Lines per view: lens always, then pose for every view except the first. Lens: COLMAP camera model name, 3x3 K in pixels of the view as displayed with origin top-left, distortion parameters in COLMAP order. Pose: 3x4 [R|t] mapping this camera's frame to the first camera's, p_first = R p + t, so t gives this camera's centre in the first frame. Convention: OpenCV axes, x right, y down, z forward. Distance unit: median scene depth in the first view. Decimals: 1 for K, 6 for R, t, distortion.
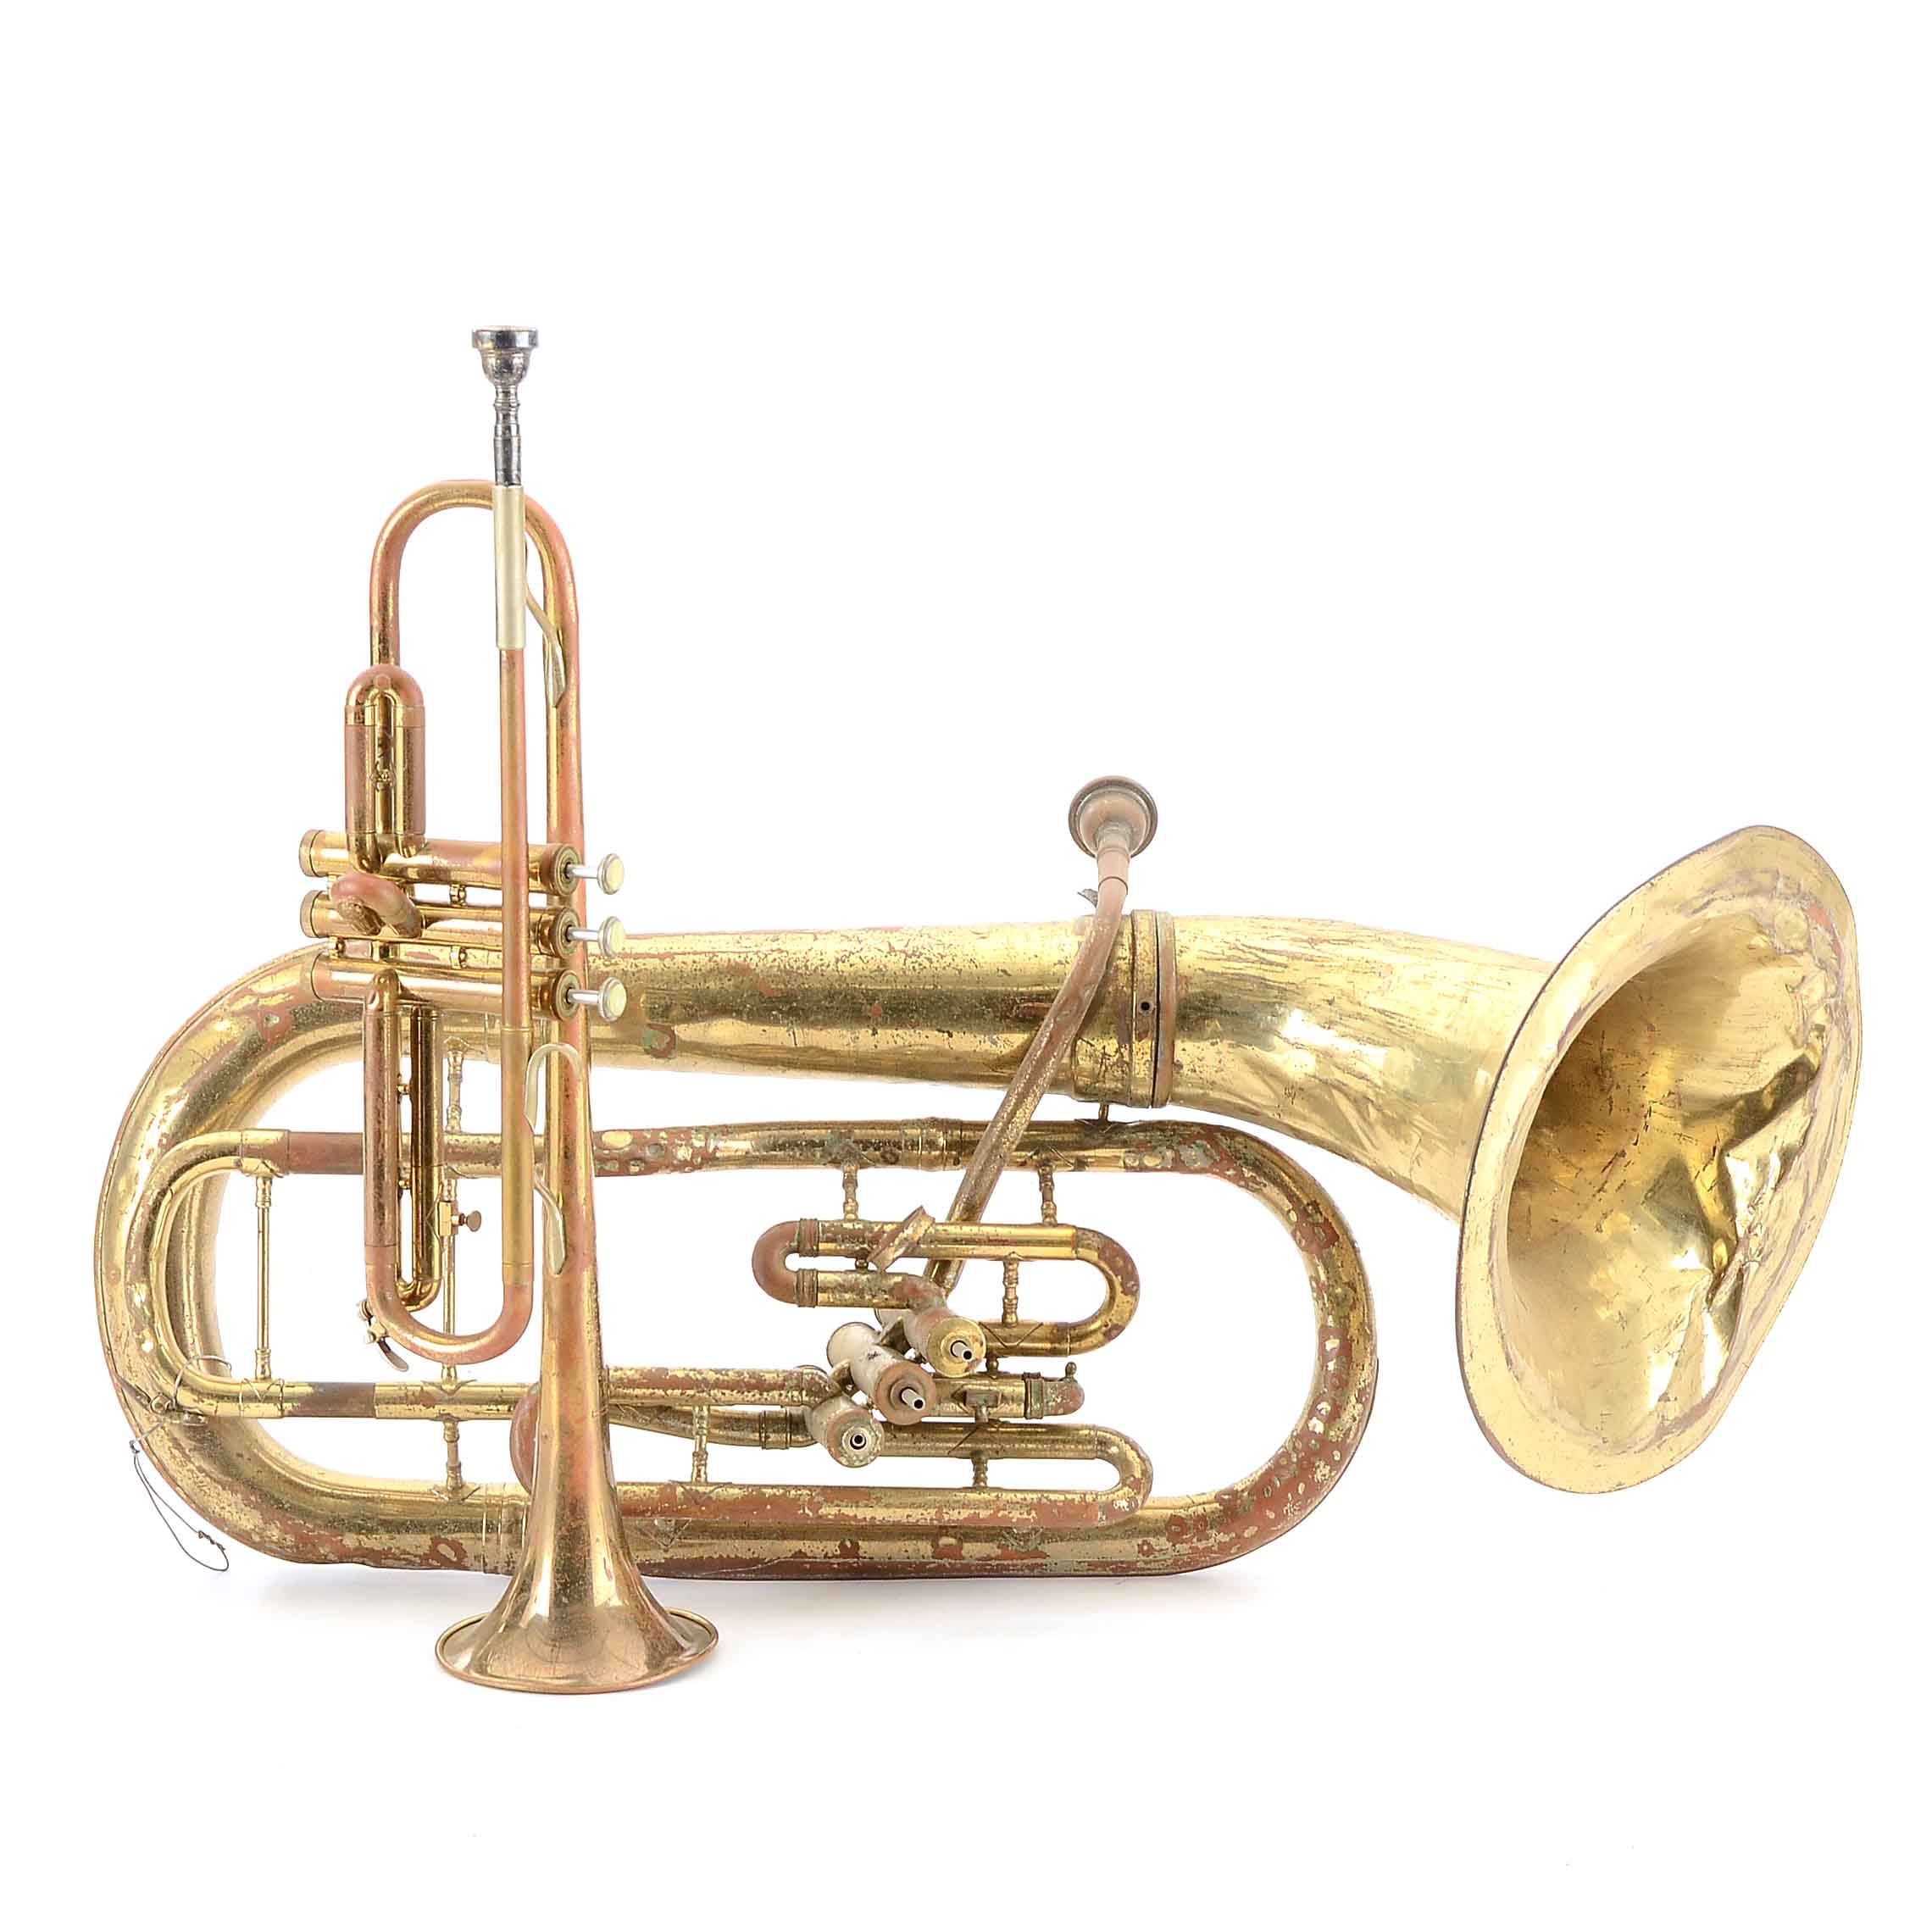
lens RADIAL K [[5137.7, 0, 966.0], [0, 5137.7, 966.0], [0, 0, 1]] dist [0.060386, -0.282814]
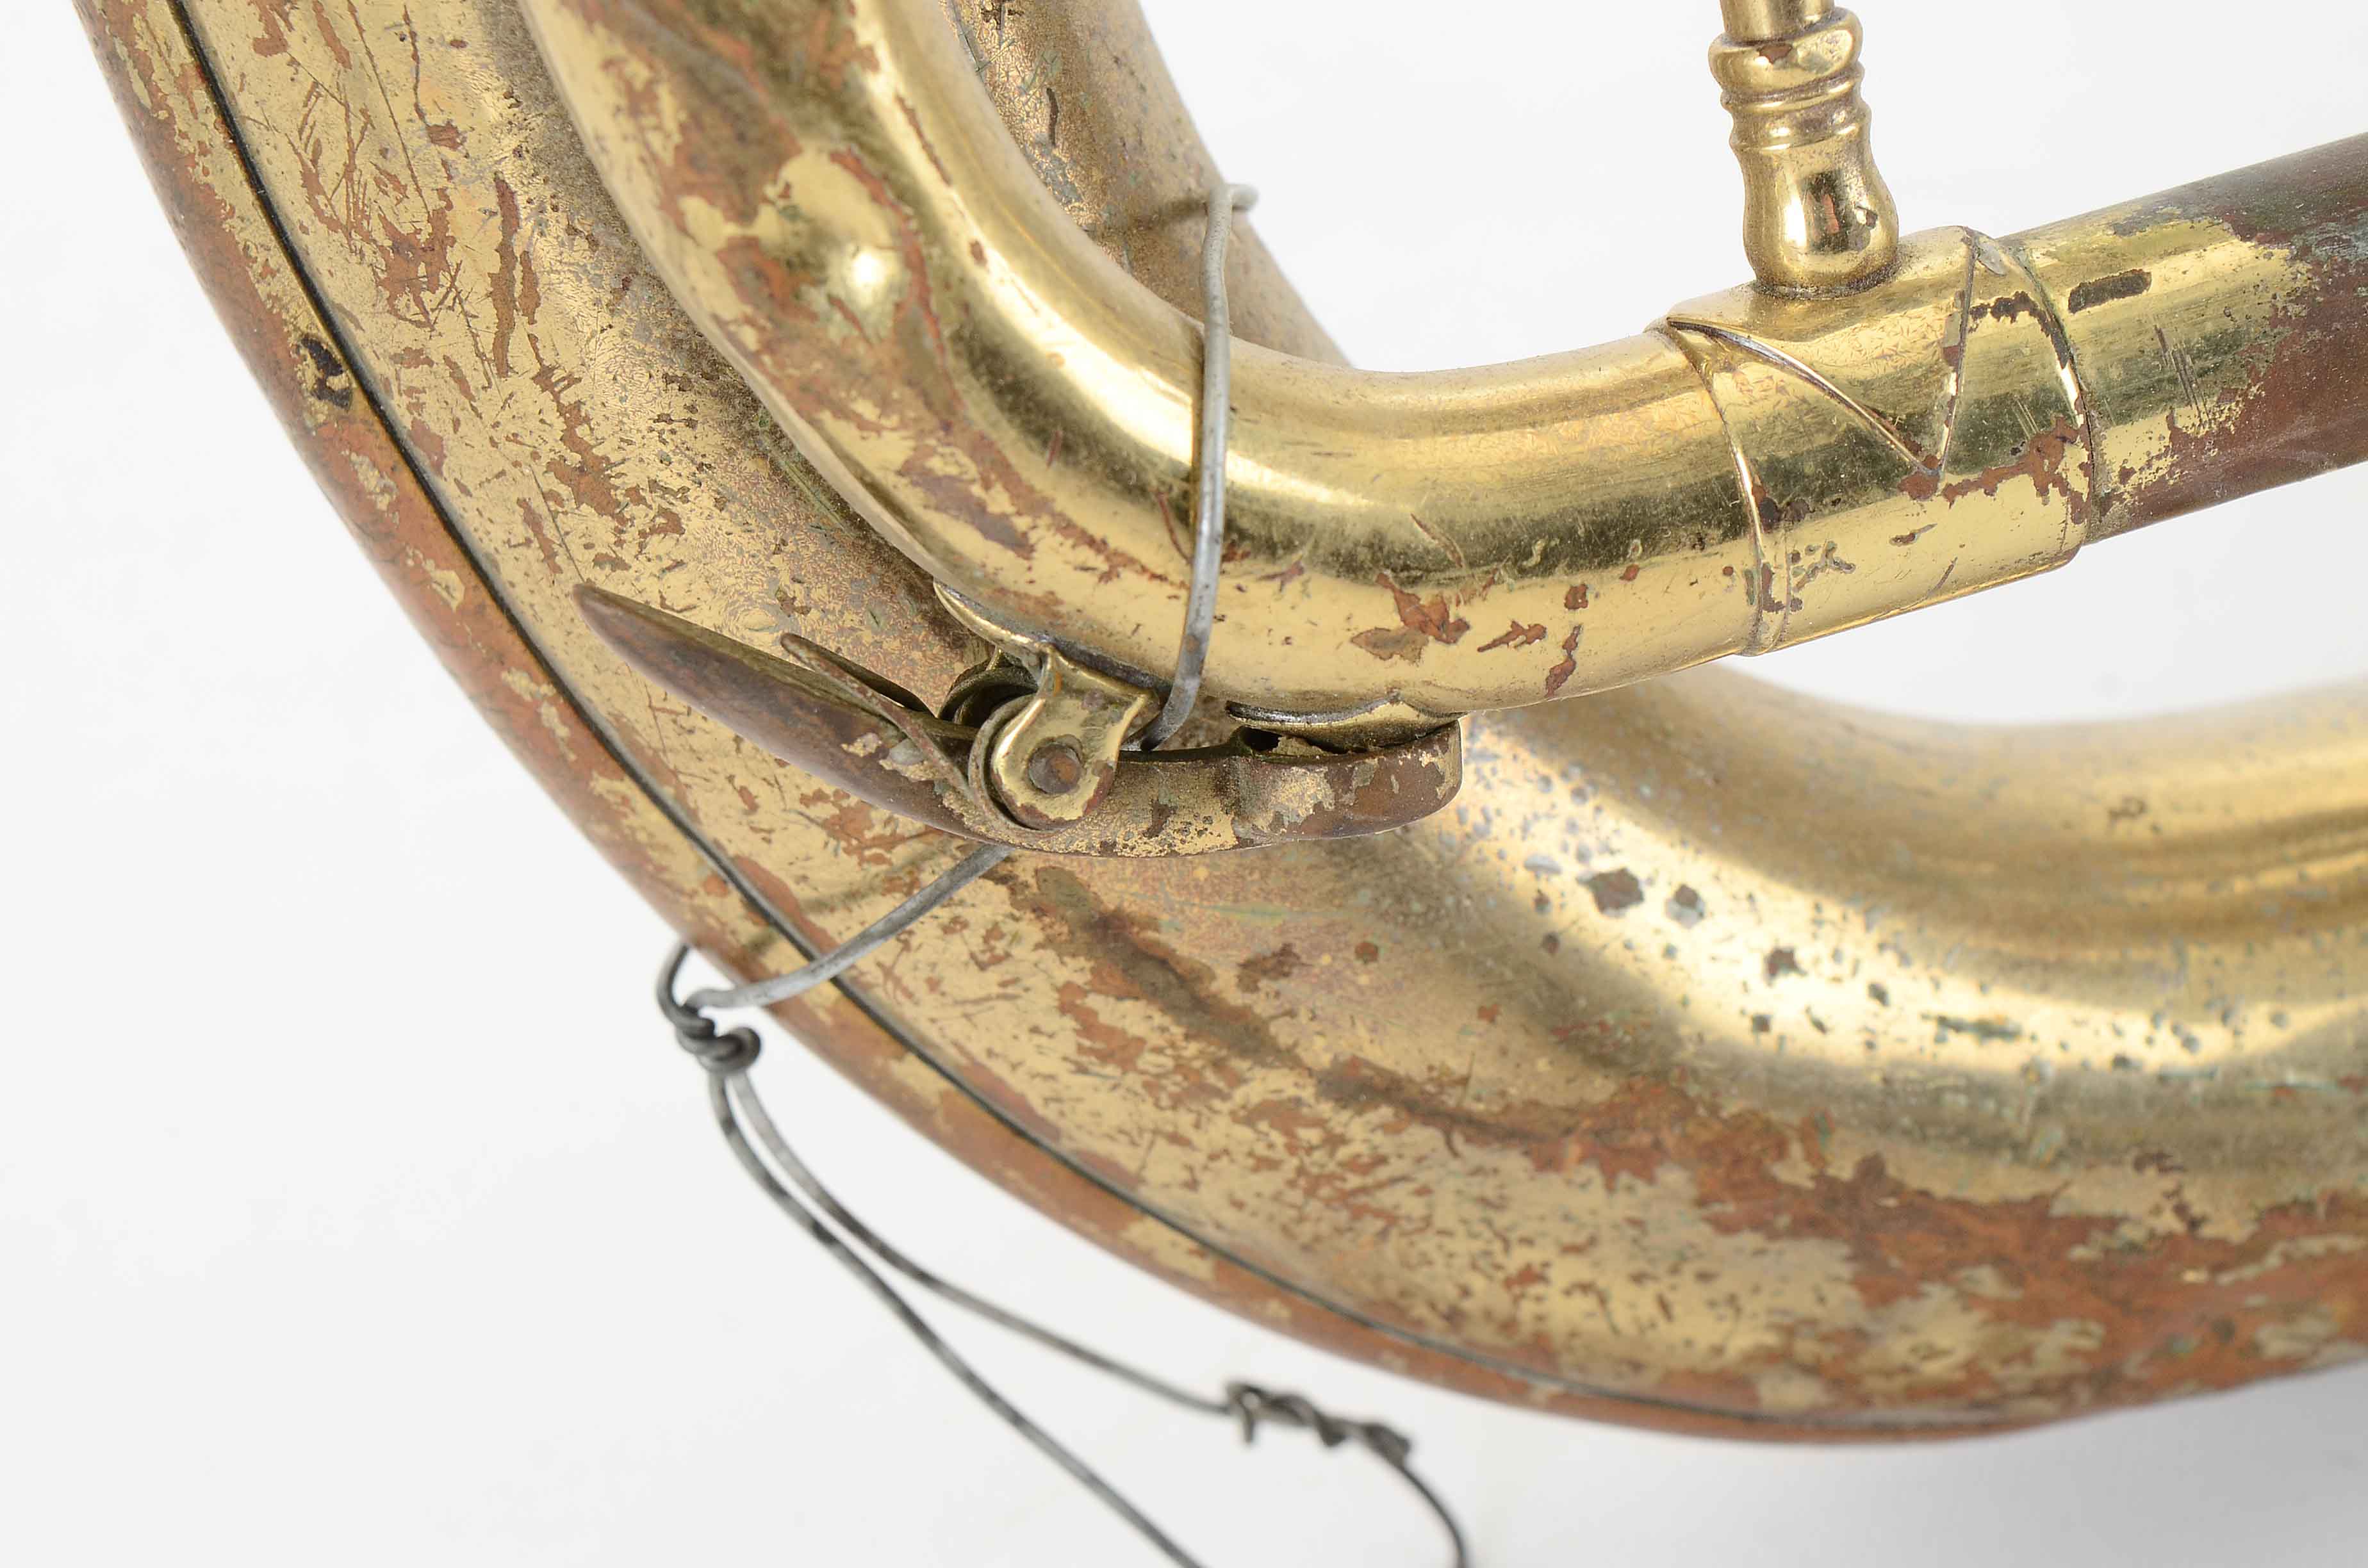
lens RADIAL K [[5398.0, 0, 1184.0], [0, 5398.0, 784.0], [0, 0, 1]] dist [0.098664, 0.288781]
pose [[0.939660, -0.292122, 0.178054, -0.174768], [0.222217, 0.916890, 0.331560, 0.047368], [-0.260112, -0.271987, 0.926480, 0.887669]]
